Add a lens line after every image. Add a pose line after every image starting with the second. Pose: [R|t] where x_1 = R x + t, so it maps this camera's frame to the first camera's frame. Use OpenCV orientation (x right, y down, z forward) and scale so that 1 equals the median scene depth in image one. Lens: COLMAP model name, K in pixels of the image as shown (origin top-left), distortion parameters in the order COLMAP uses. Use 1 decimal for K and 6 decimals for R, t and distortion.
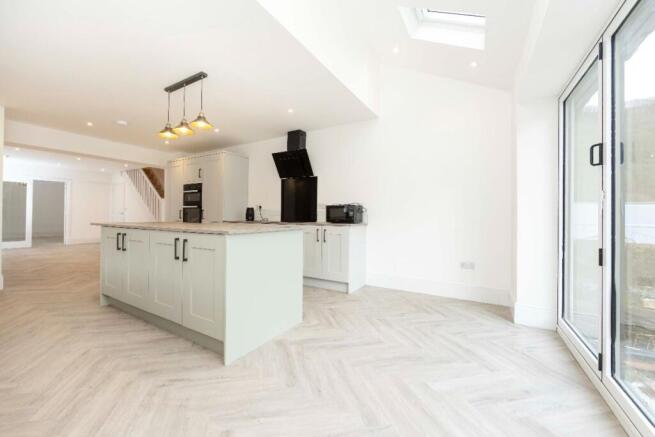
lens RADIAL K [[264.9, 0, 322.3], [0, 264.9, 214.7], [0, 0, 1]] dist [0.001089, 0.000765]
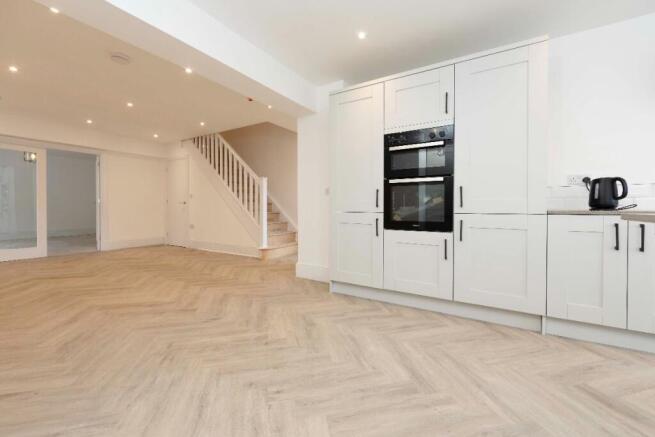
lens RADIAL K [[264.9, 0, 341.7], [0, 264.9, 211.0], [0, 0, 1]] dist [0.001089, 0.000765]
pose [[0.999820, -0.005098, 0.018260, -1.256444], [0.004830, 0.999881, 0.014683, 0.029579], [-0.018333, -0.014592, 0.999725, 1.104779]]
